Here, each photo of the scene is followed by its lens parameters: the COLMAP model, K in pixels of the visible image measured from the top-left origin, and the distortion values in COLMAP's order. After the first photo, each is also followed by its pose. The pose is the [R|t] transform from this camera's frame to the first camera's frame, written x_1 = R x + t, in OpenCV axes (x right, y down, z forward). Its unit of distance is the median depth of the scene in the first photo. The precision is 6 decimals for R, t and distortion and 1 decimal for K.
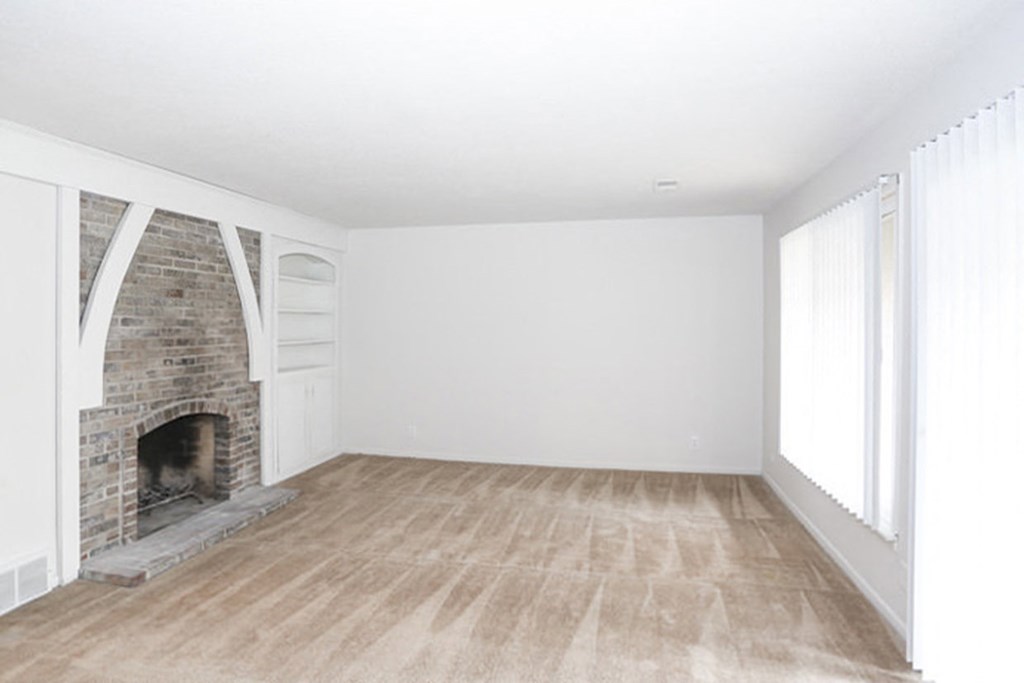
lens RADIAL K [[592.0, 0, 512.0], [0, 592.0, 338.4], [0, 0, 1]] dist [-0.003802, 0.000172]
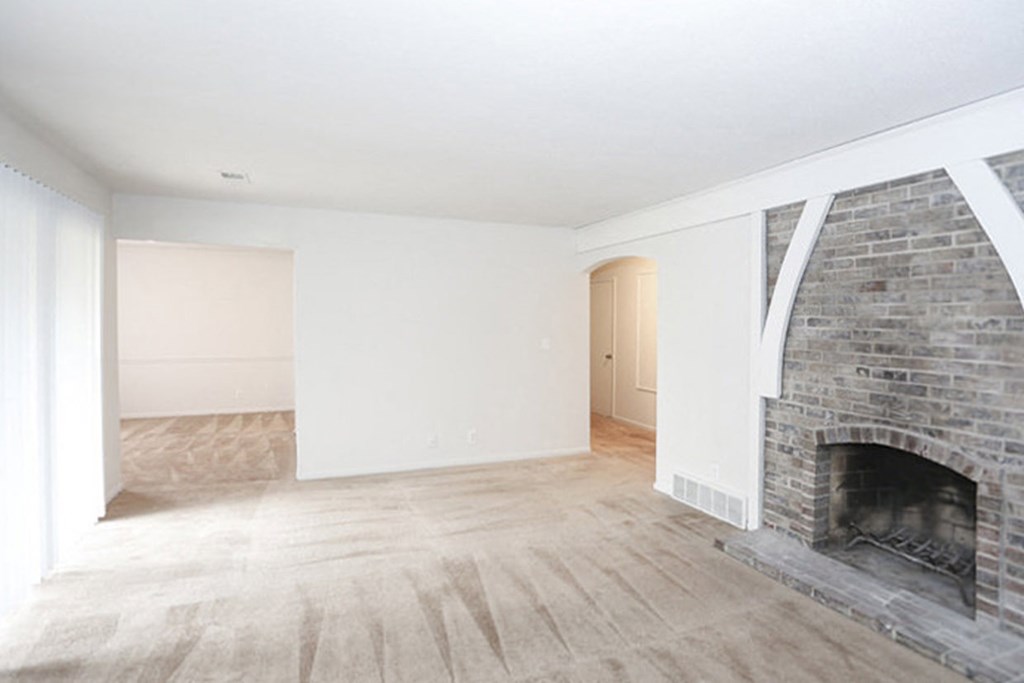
lens RADIAL K [[592.0, 0, 512.4], [0, 592.0, 333.3], [0, 0, 1]] dist [-0.003802, 0.000172]
pose [[-0.844298, 0.007534, -0.535821, 0.270483], [-0.019945, 0.998767, 0.045470, -0.040789], [0.535503, 0.049077, -0.843106, 1.442676]]
